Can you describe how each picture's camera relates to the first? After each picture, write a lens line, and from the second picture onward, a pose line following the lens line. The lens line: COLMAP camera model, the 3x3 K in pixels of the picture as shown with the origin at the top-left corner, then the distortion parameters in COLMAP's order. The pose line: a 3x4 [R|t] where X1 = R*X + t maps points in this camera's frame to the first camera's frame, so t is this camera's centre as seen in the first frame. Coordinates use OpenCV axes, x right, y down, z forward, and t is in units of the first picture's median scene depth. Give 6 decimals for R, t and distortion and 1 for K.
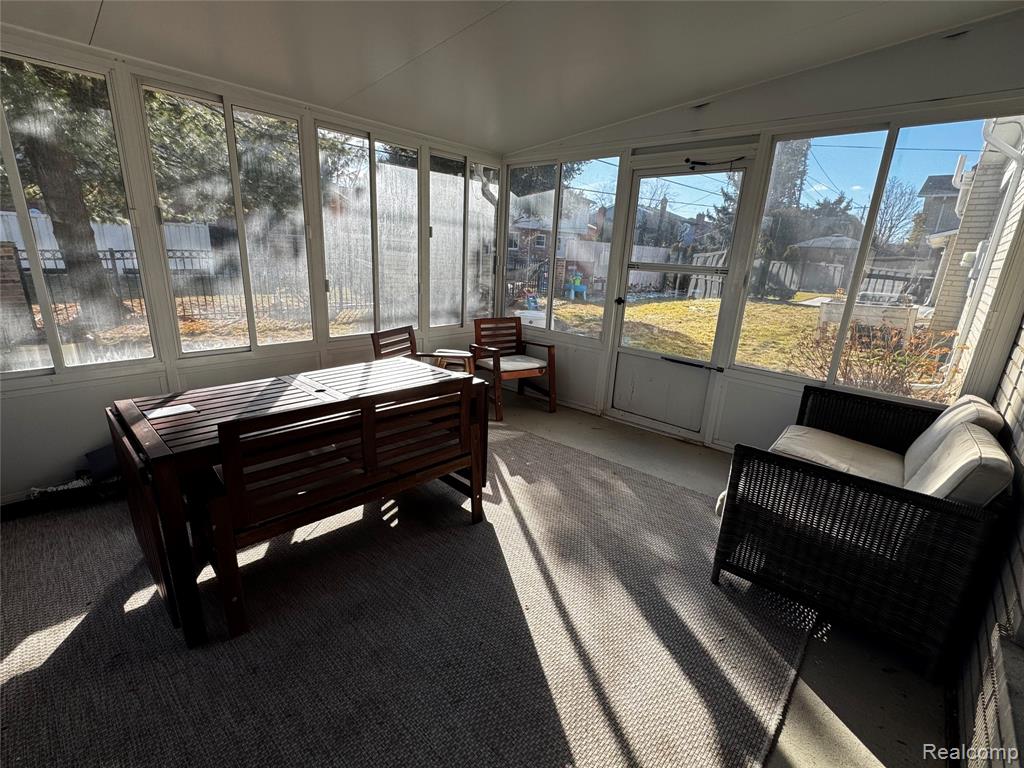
lens RADIAL K [[456.0, 0, 512.0], [0, 456.0, 384.0], [0, 0, 1]] dist [-0.002394, -0.000041]
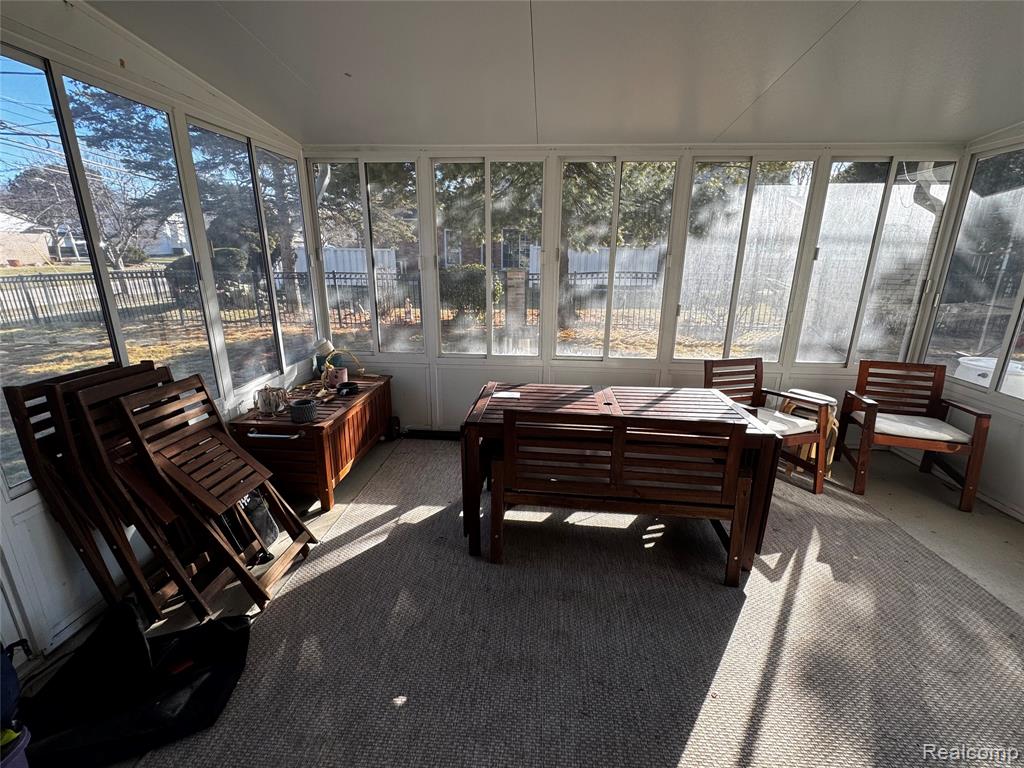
lens RADIAL K [[456.0, 0, 512.0], [0, 456.0, 384.0], [0, 0, 1]] dist [-0.002394, -0.000041]
pose [[0.621274, 0.176816, -0.763384, 0.203886], [-0.200450, 0.977656, 0.063311, -0.039791], [0.757521, 0.113687, 0.642835, 0.047731]]
